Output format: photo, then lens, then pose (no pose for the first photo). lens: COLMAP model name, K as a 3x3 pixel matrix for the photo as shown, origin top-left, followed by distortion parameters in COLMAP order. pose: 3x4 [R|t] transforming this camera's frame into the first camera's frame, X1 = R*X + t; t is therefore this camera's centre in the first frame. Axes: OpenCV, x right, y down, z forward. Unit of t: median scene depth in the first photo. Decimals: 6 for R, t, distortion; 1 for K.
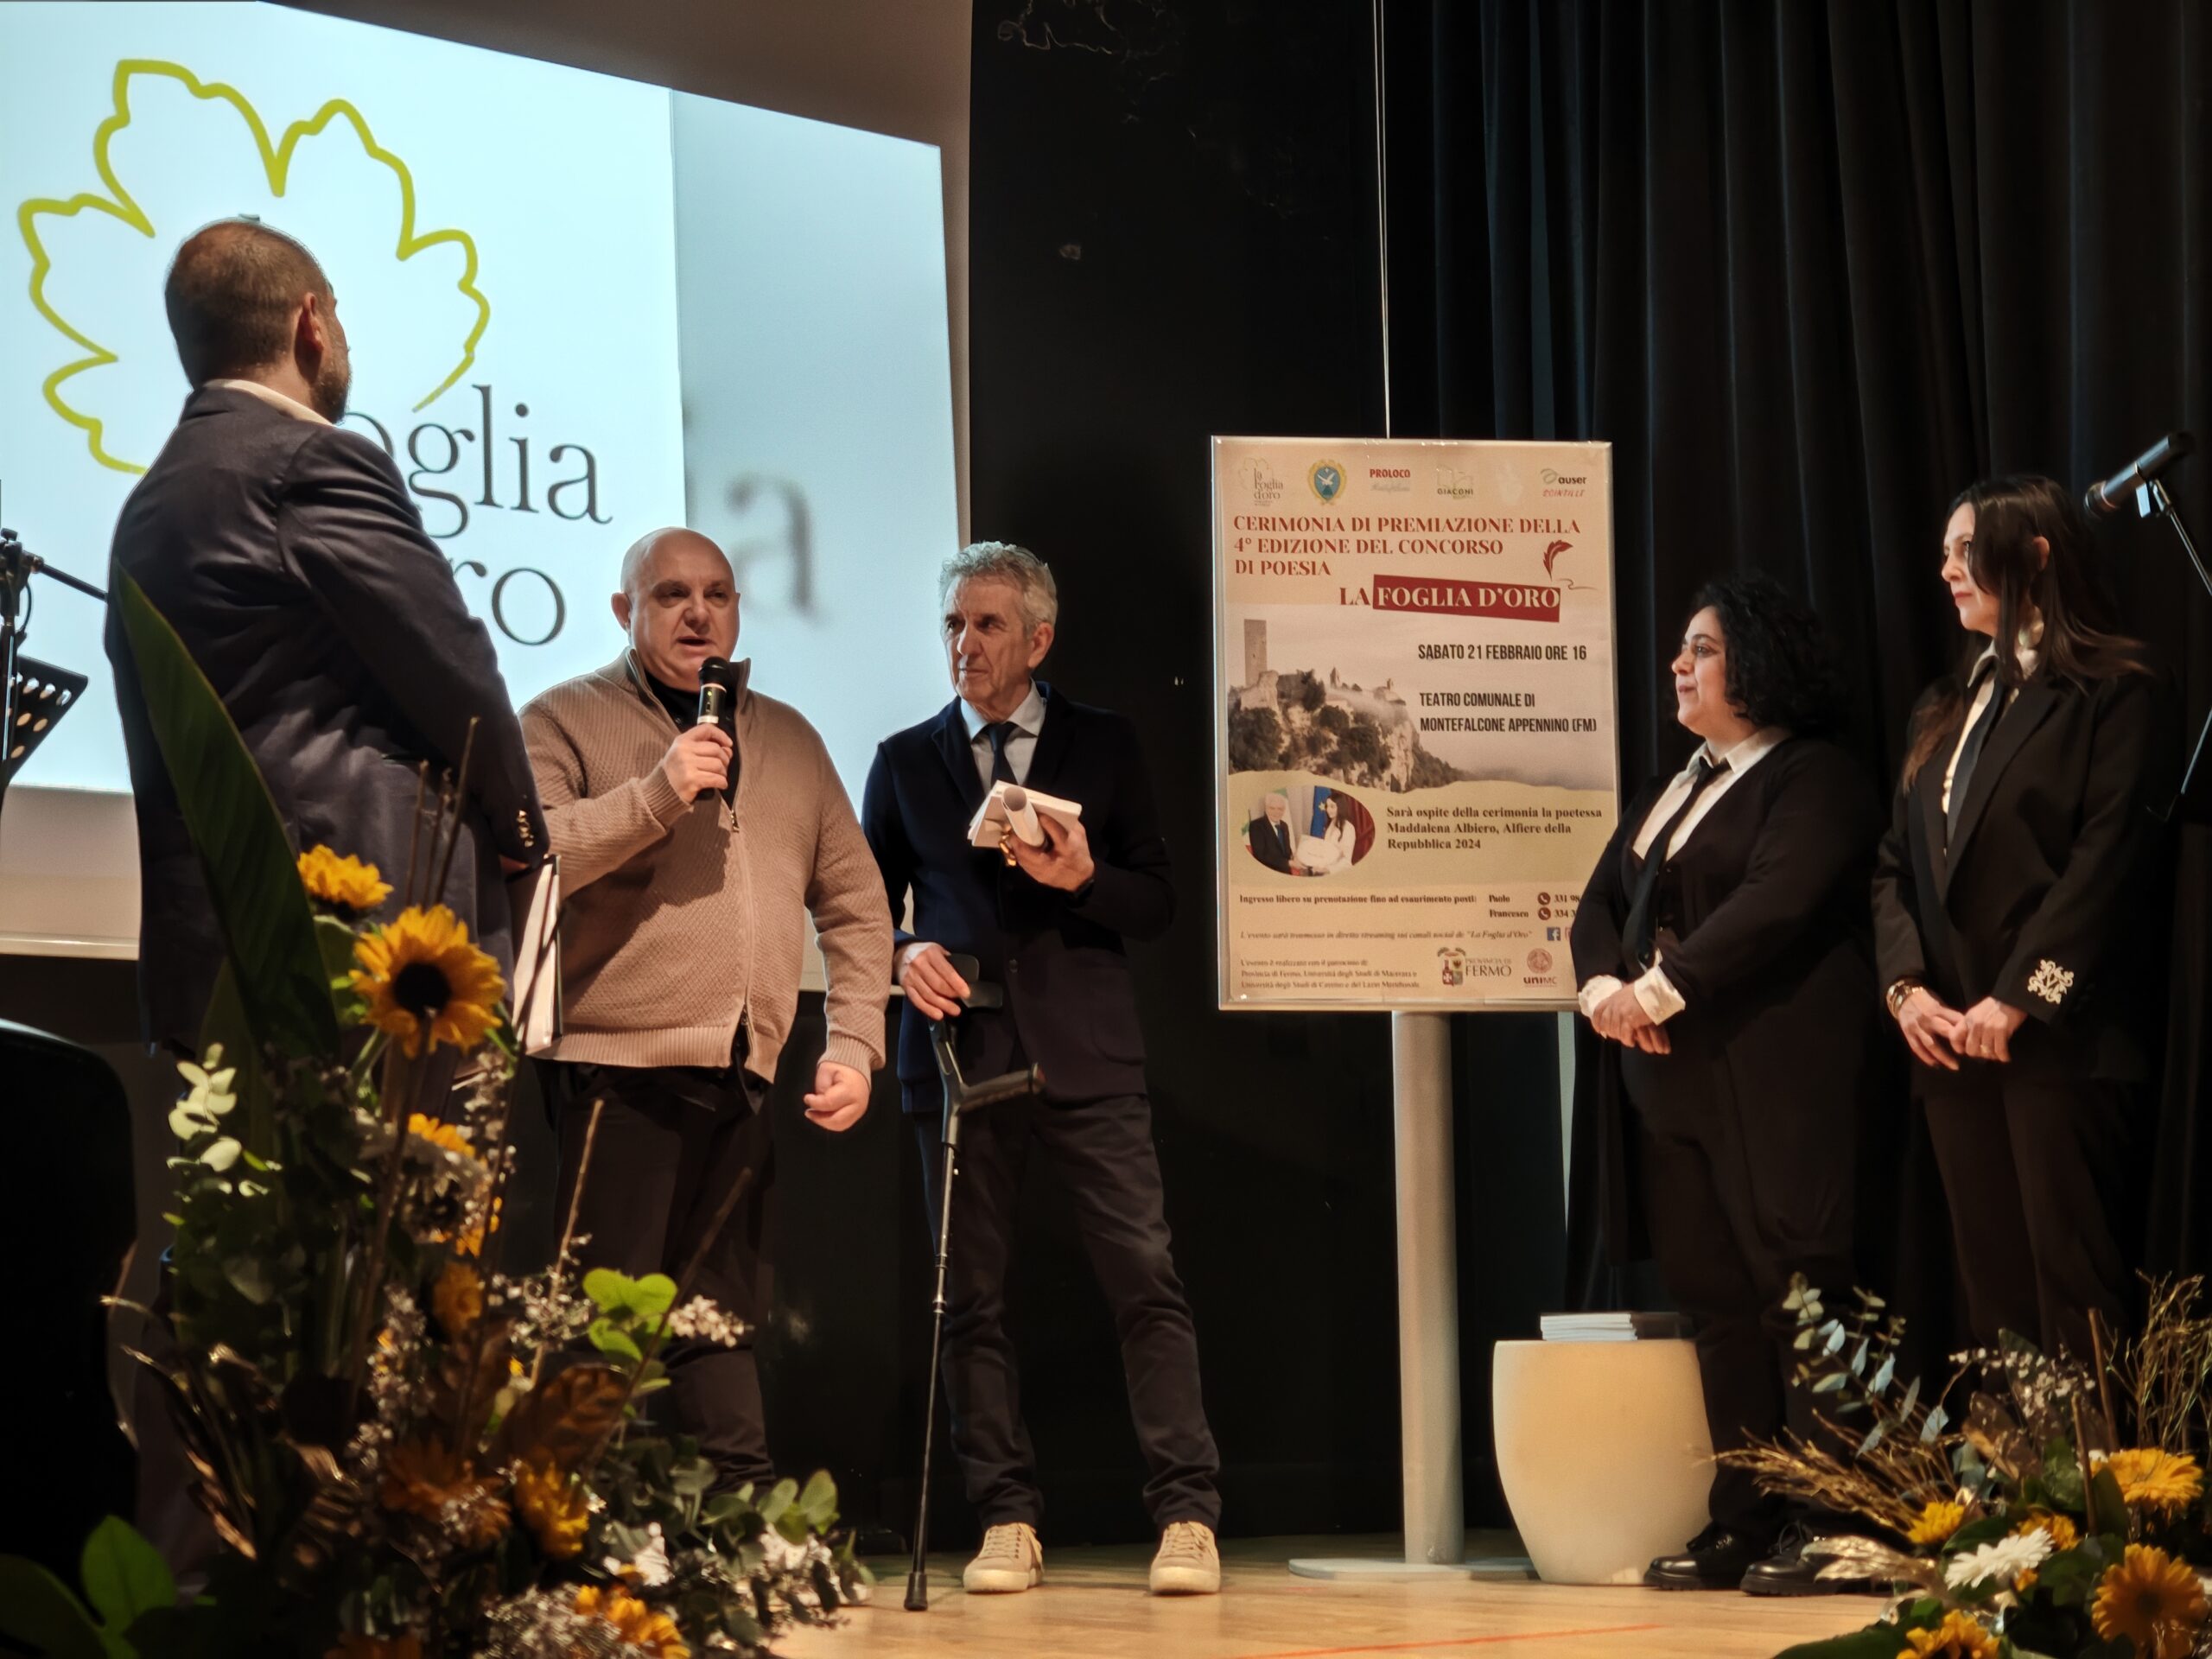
lens RADIAL K [[3787.6, 0, 1125.1], [0, 3787.6, 874.3], [0, 0, 1]] dist [0.078804, 0.000000]
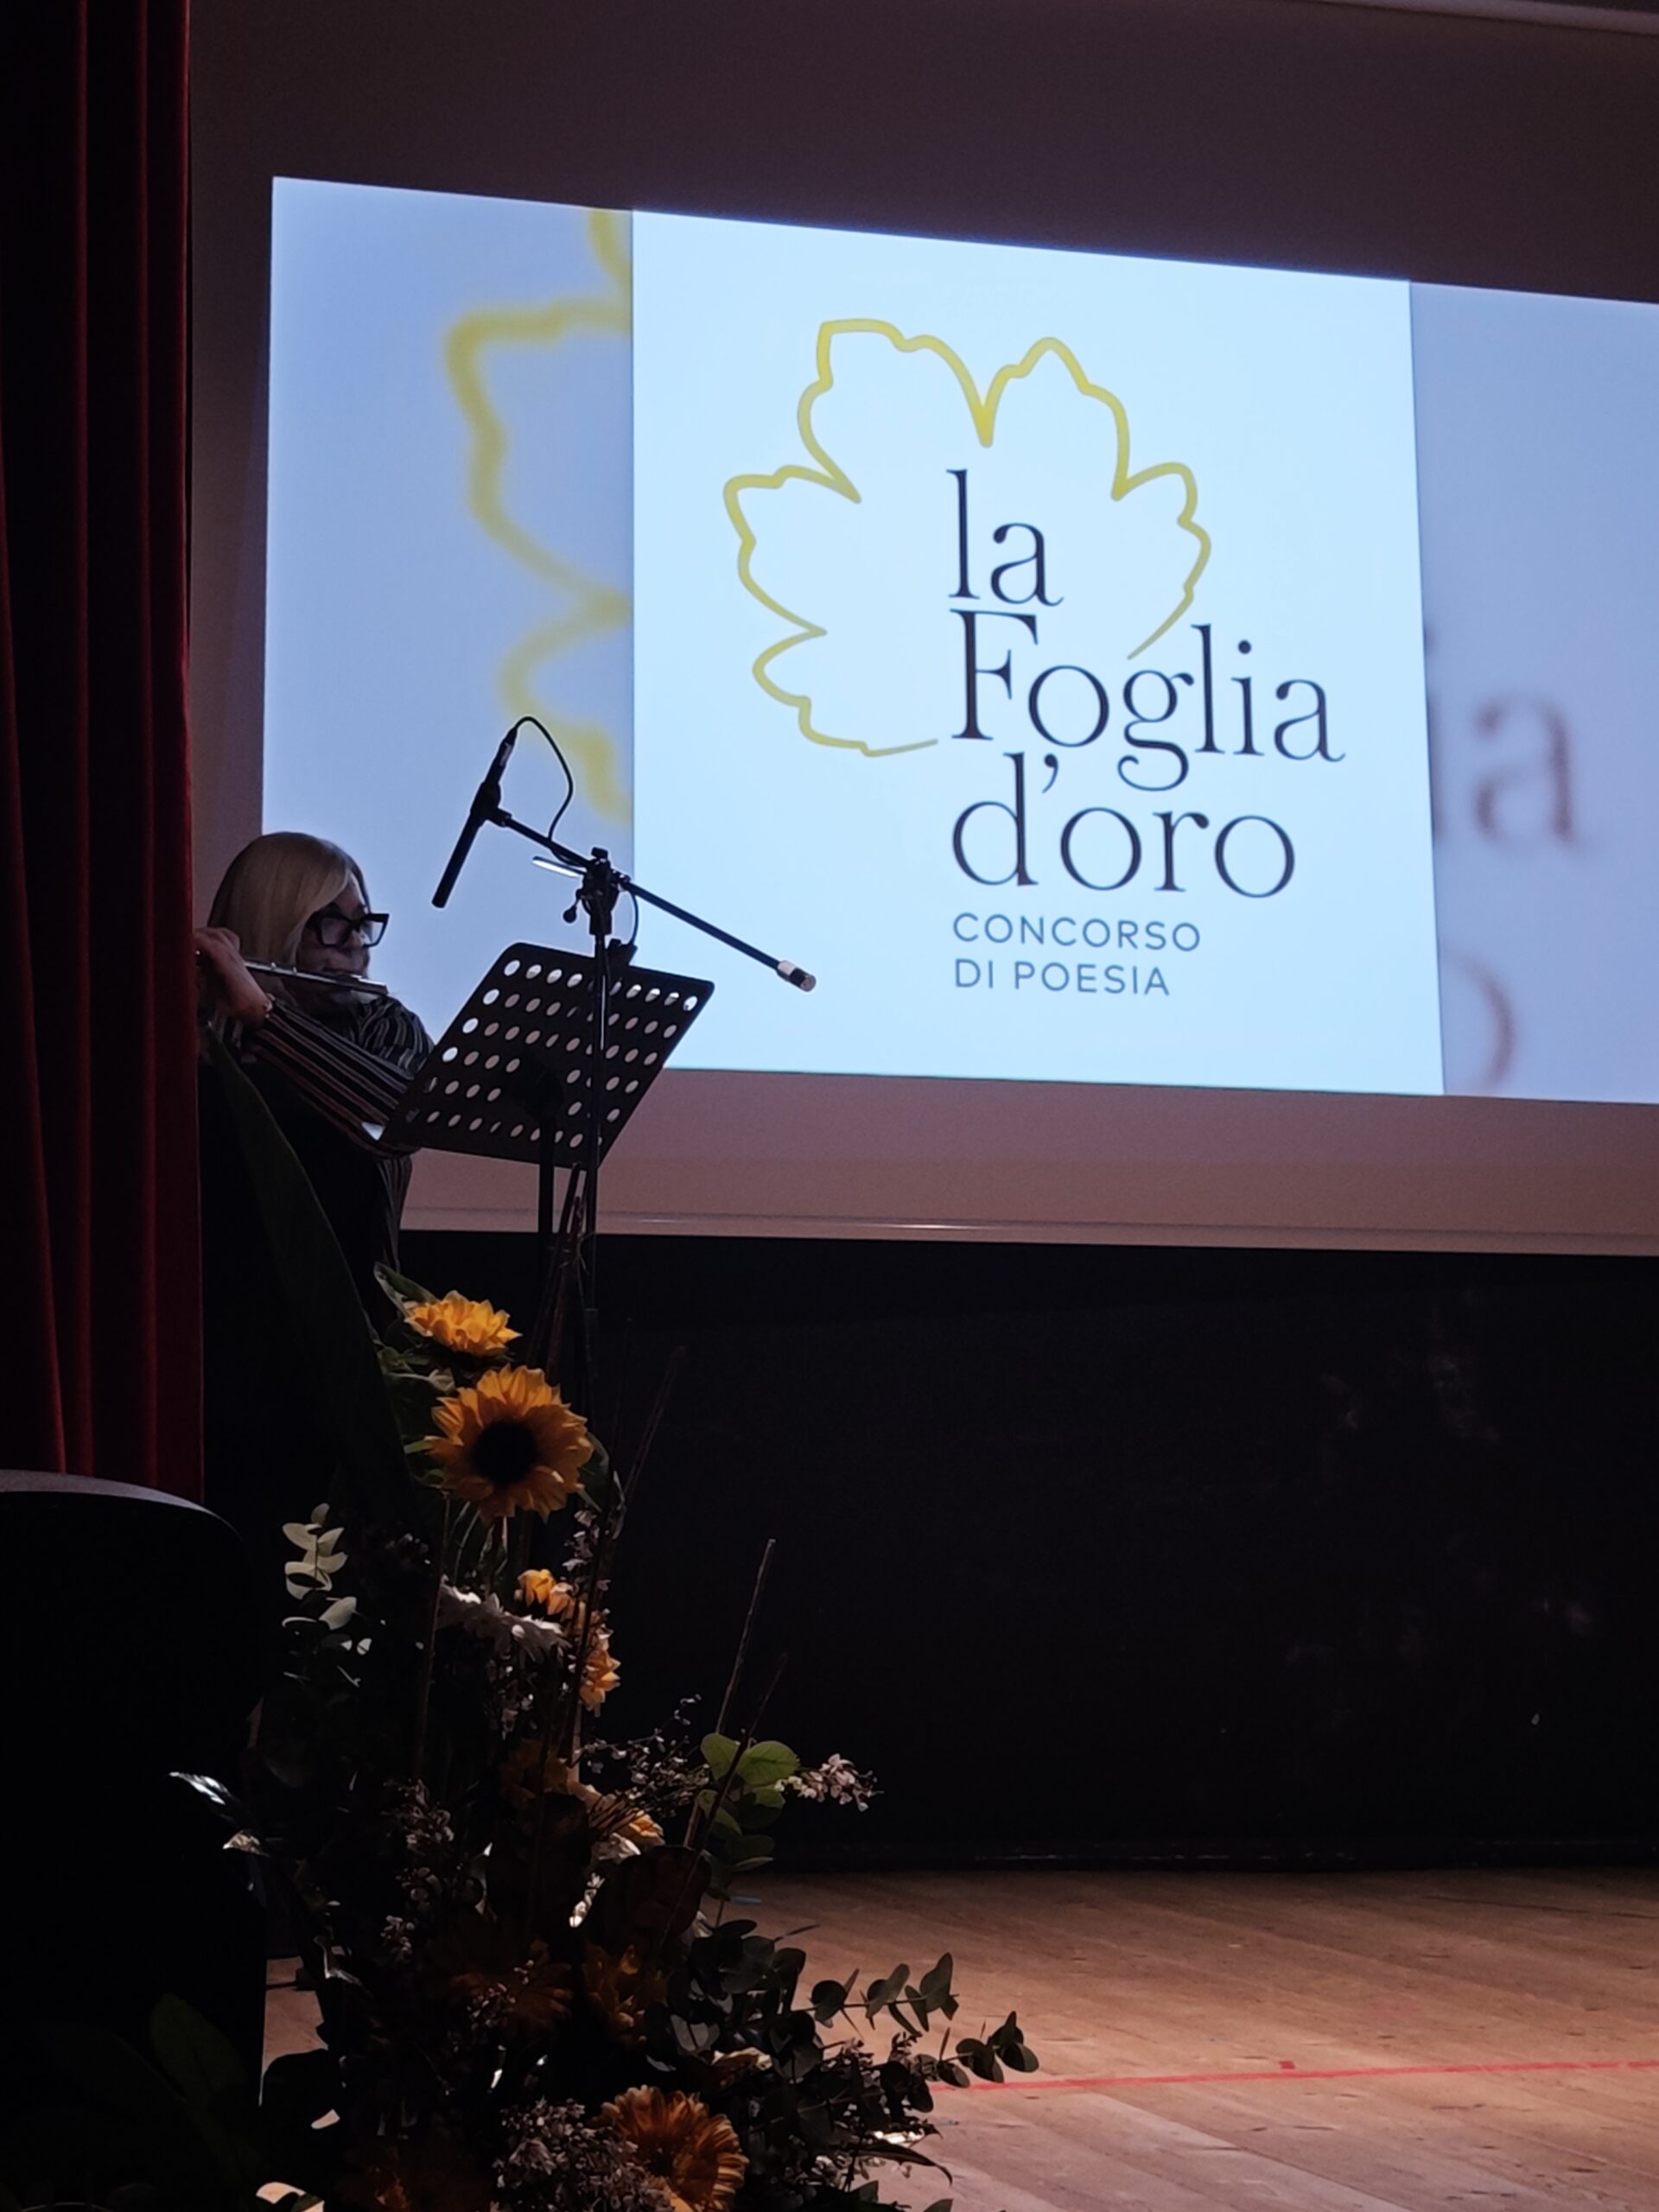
lens RADIAL K [[3973.0, 0, 812.5], [0, 3973.0, 1201.5], [0, 0, 1]] dist [0.137041, 0.000000]
pose [[0.935145, -0.016636, -0.353875, 0.244146], [0.031814, 0.998804, 0.037117, -0.067041], [0.352834, -0.045968, 0.934556, 0.075837]]
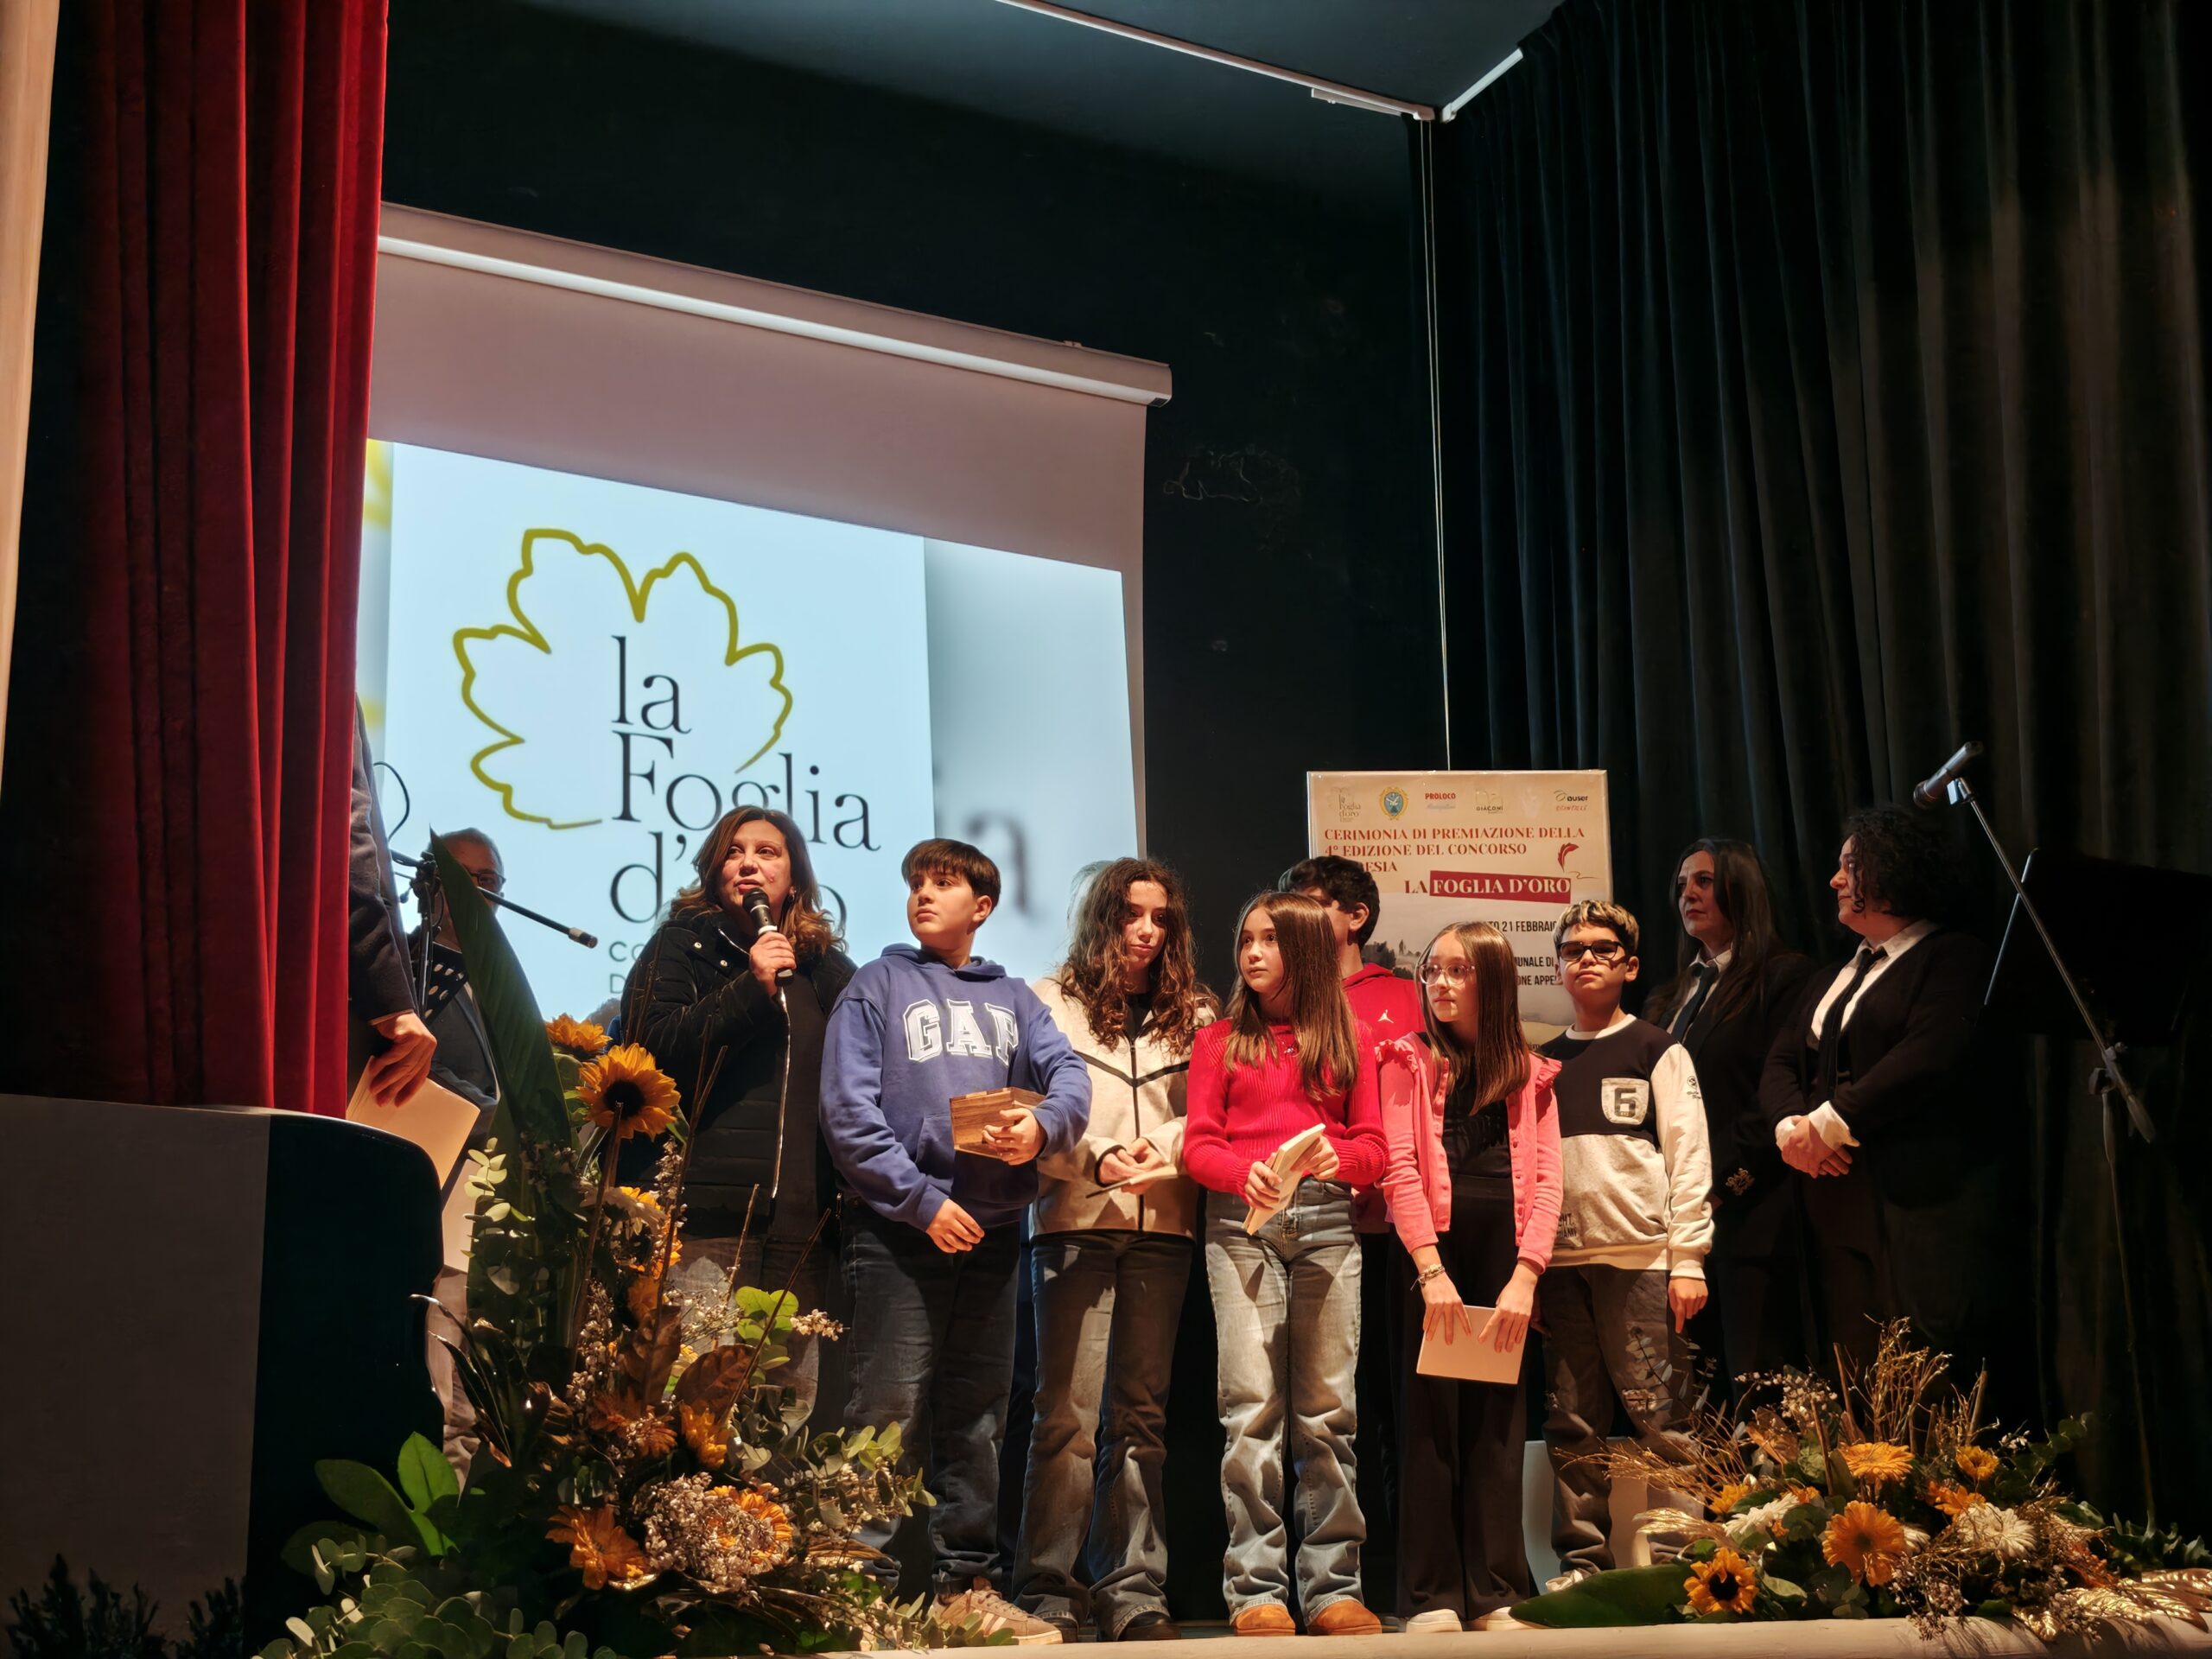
lens RADIAL K [[3017.7, 0, 1121.4], [0, 3017.7, 941.9], [0, 0, 1]] dist [0.031353, 0.000000]
pose [[0.996237, -0.020981, -0.084095, 0.114549], [0.014836, 0.997218, -0.073048, 0.057401], [0.085394, 0.071526, 0.993777, -0.189508]]
